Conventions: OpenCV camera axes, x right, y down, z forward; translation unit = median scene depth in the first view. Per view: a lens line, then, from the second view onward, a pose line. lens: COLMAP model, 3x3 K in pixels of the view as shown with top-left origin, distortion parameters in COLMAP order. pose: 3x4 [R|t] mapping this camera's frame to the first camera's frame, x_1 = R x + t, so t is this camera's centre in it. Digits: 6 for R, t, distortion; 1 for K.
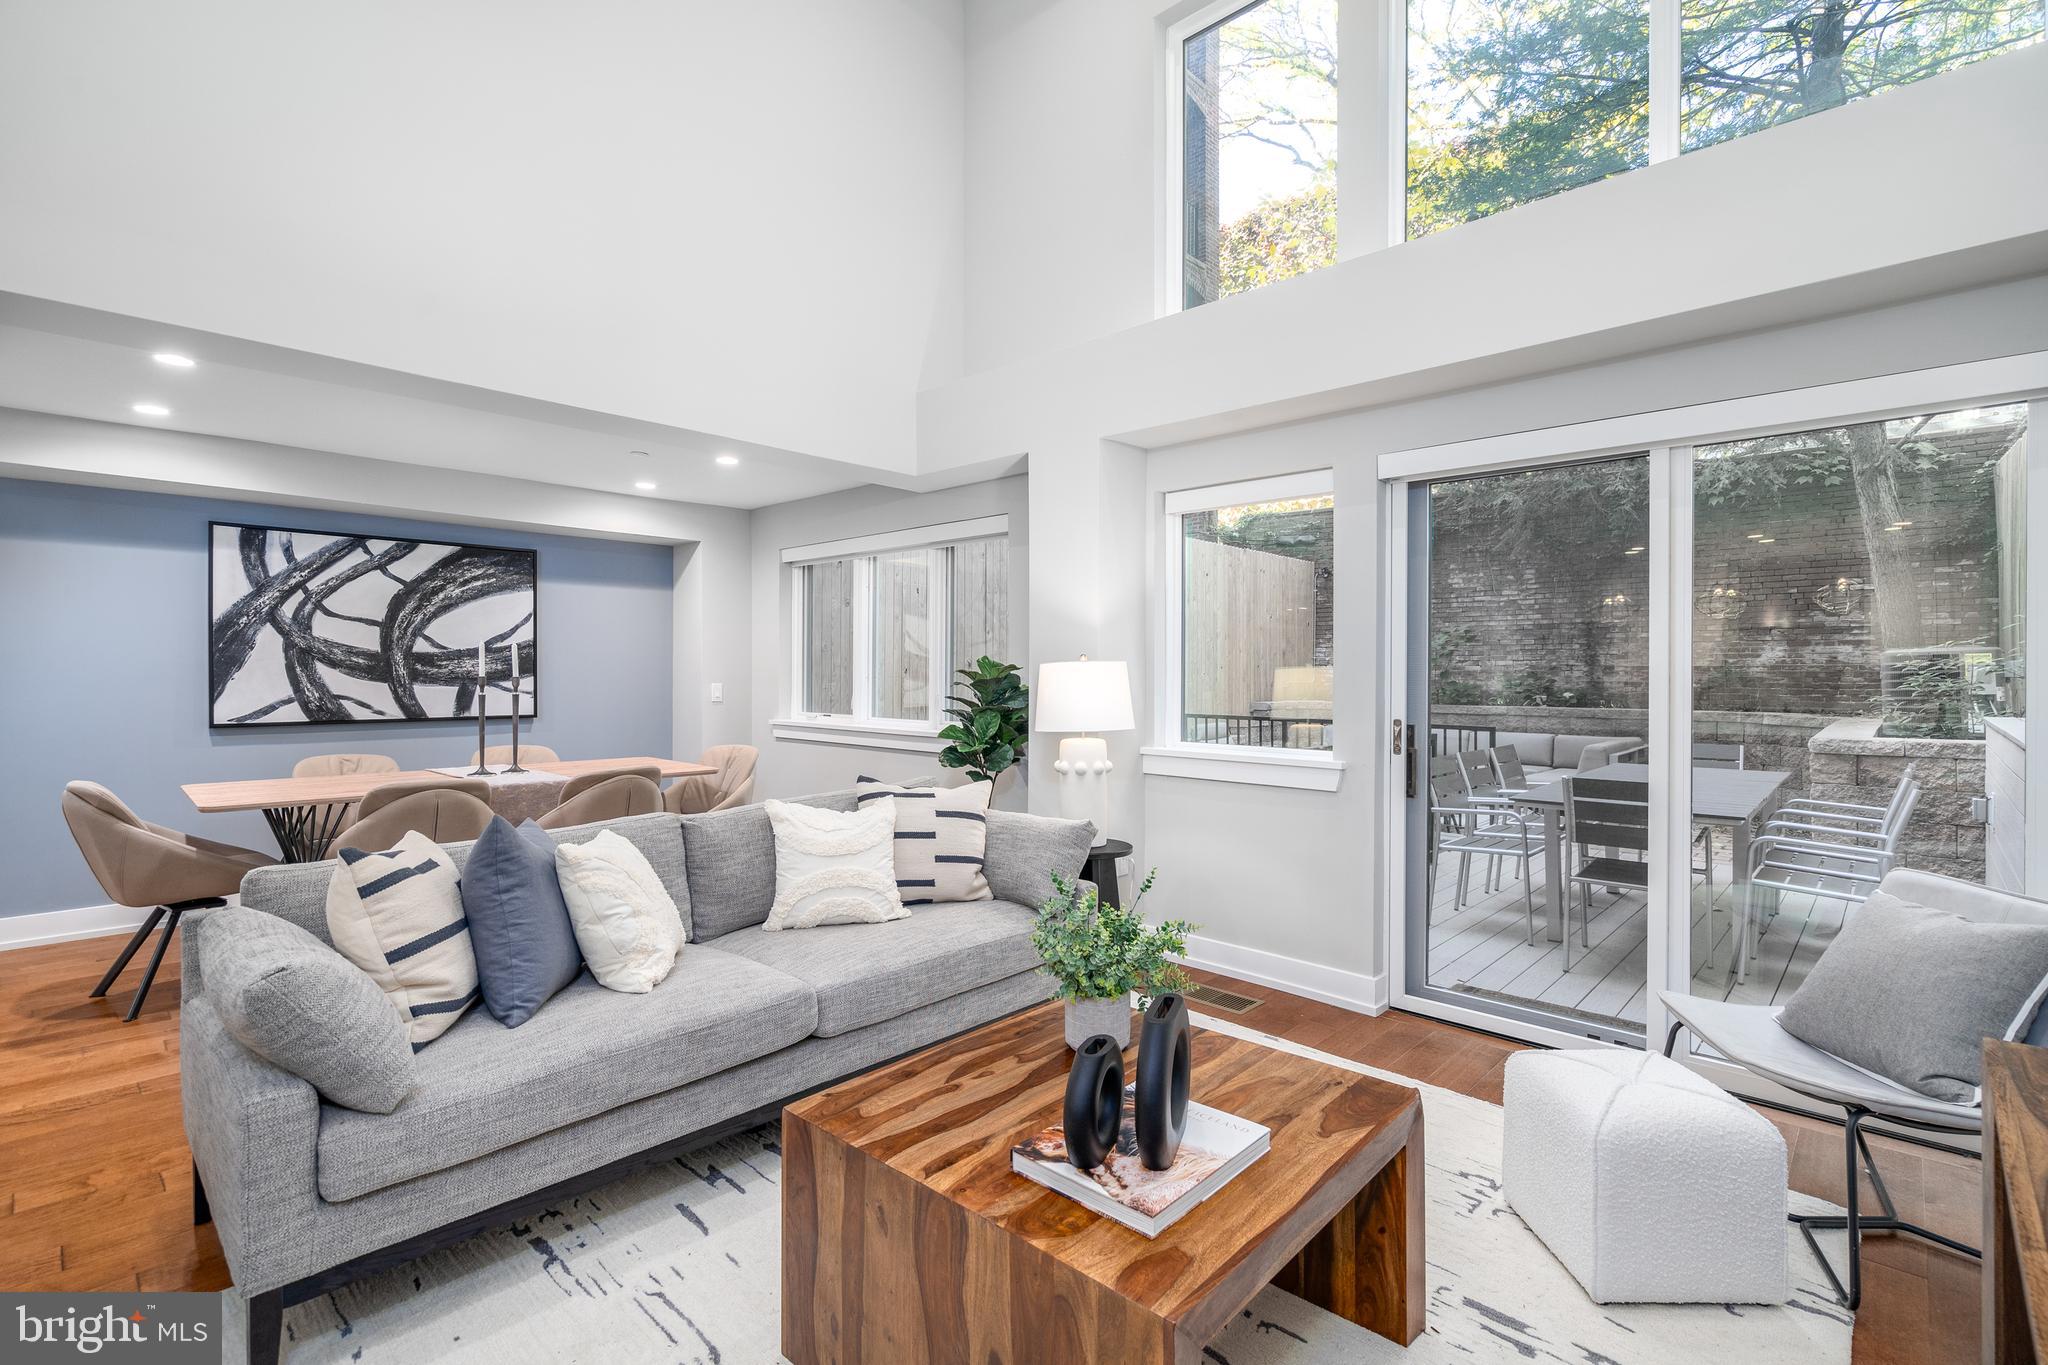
lens RADIAL K [[941.2, 0, 1038.5], [0, 941.2, 678.5], [0, 0, 1]] dist [-0.004995, 0.001888]
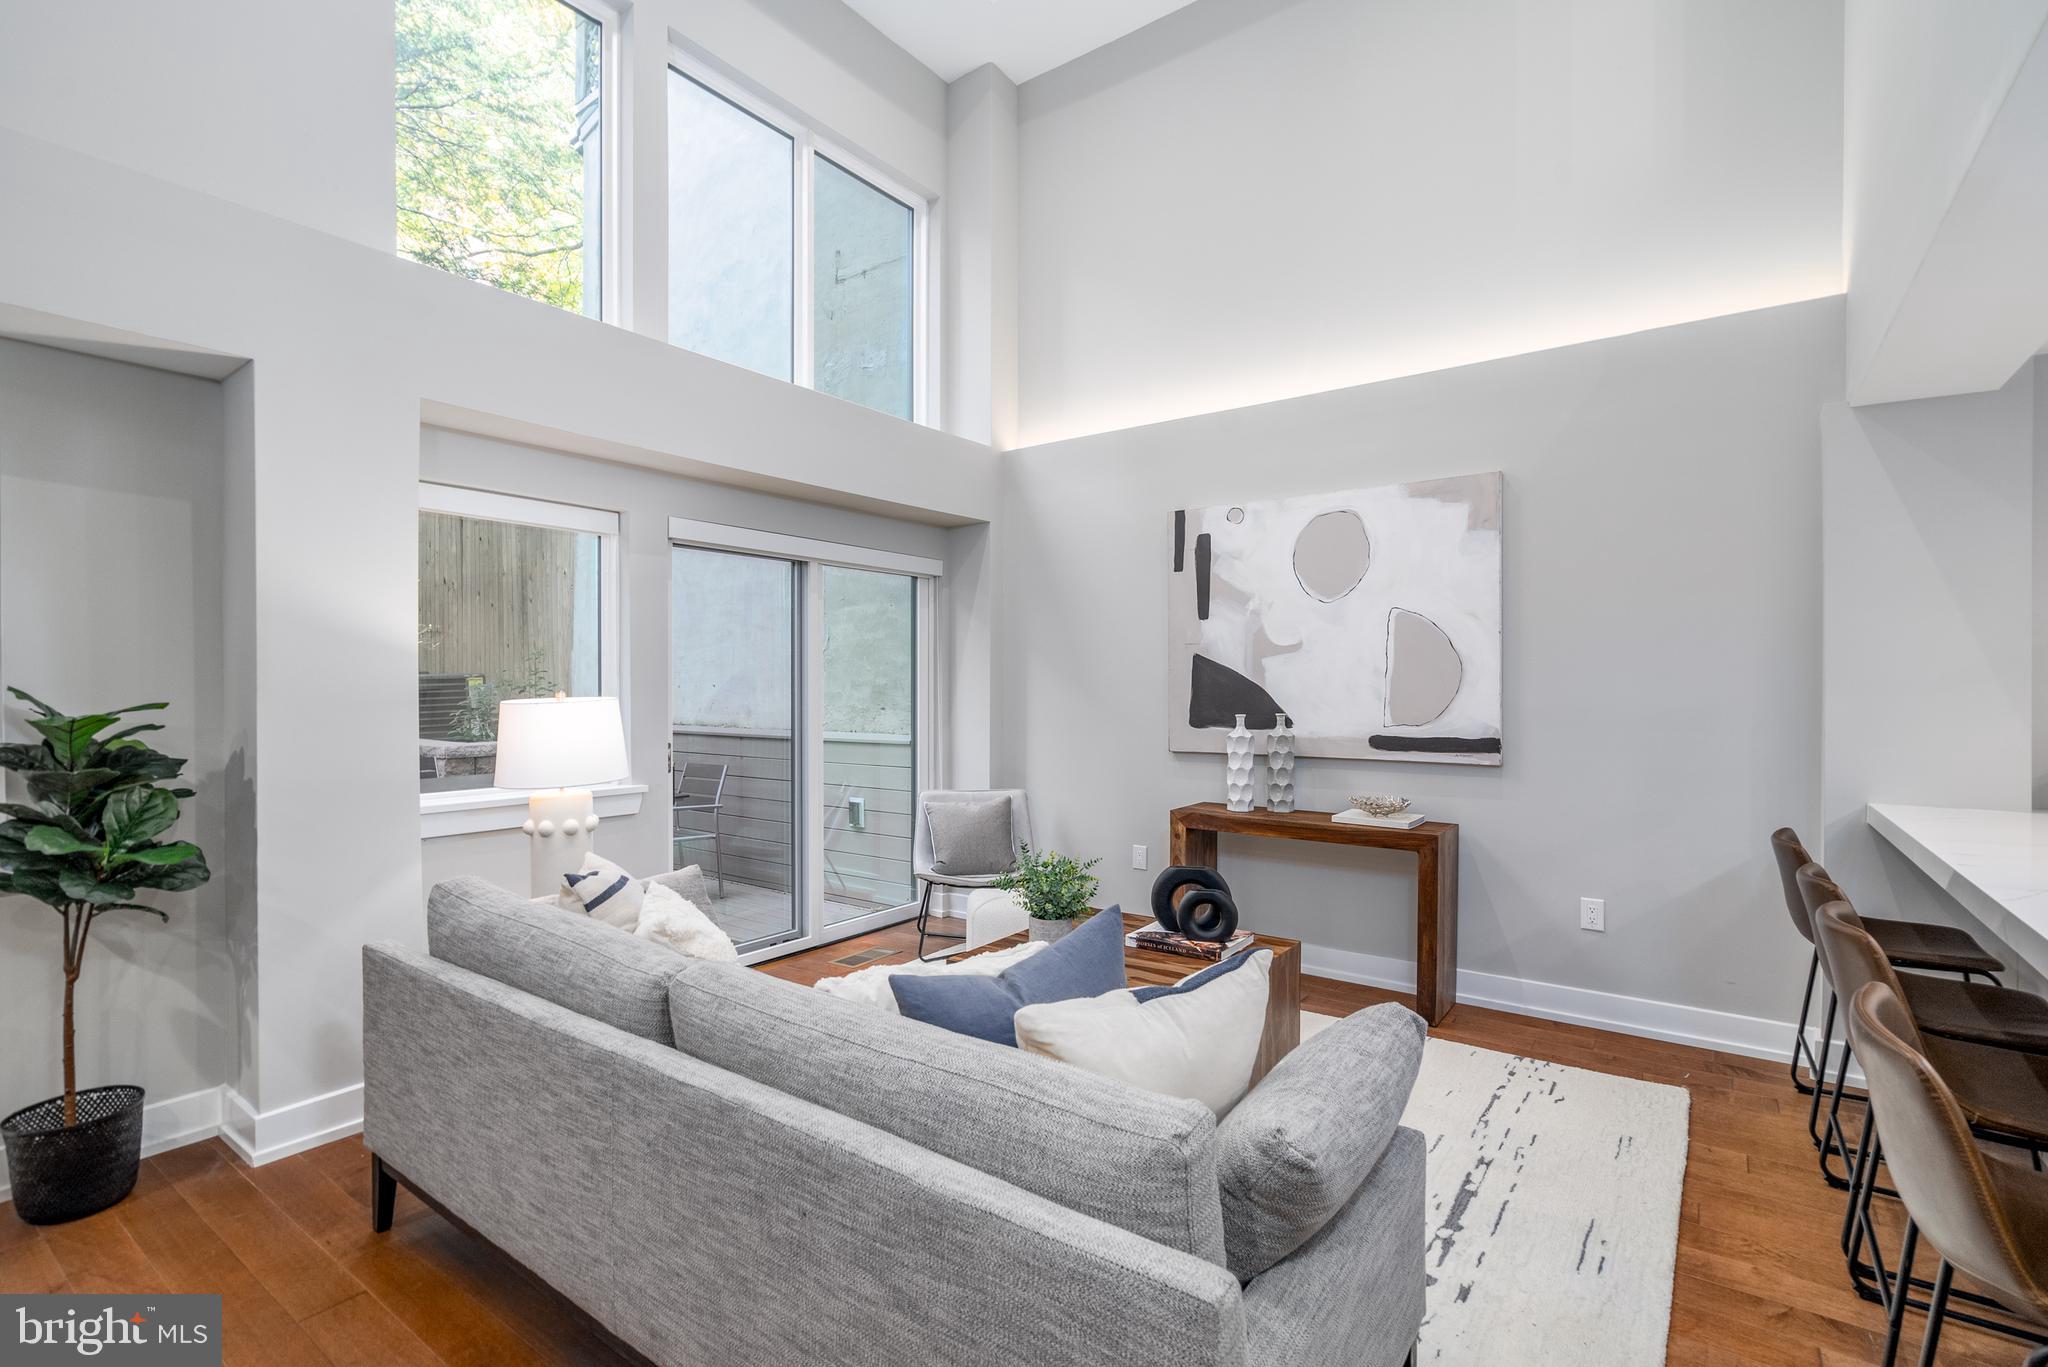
lens RADIAL K [[941.2, 0, 1050.8], [0, 941.2, 682.8], [0, 0, 1]] dist [-0.004995, 0.001888]
pose [[-0.127844, -0.002400, 0.991791, -0.554547], [0.006377, 0.999974, 0.003242, -0.021344], [-0.991774, 0.006739, -0.127826, 0.456971]]
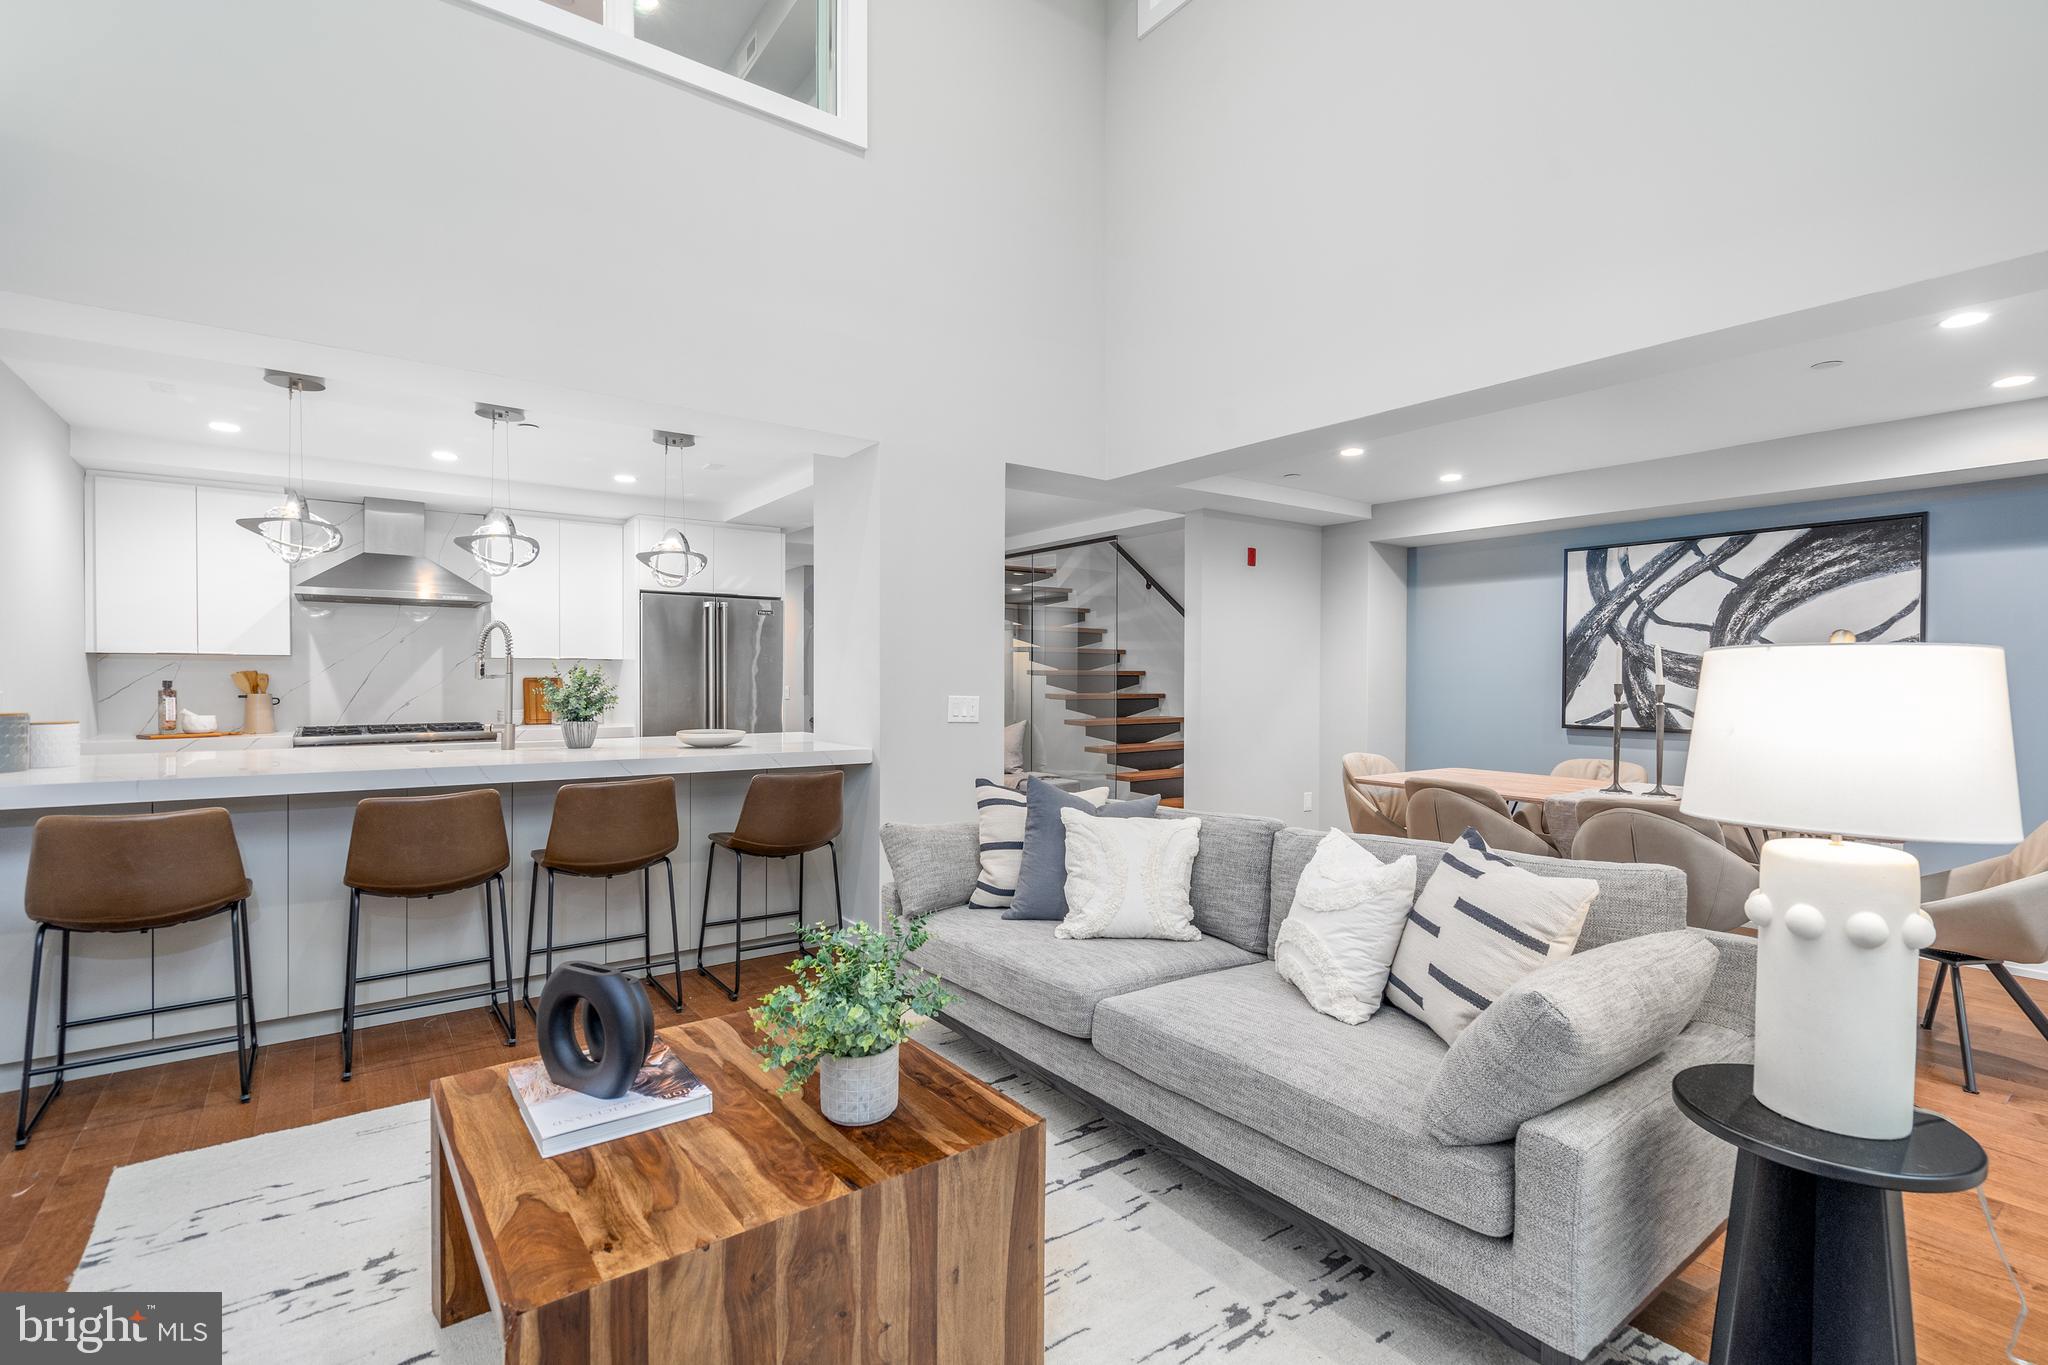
lens RADIAL K [[941.2, 0, 1026.7], [0, 941.2, 682.8], [0, 0, 1]] dist [-0.004995, 0.001888]
pose [[-0.184228, 0.002311, -0.982881, 0.333712], [-0.012049, 0.999917, 0.004610, -0.000350], [0.982810, 0.012692, -0.184185, 0.501525]]
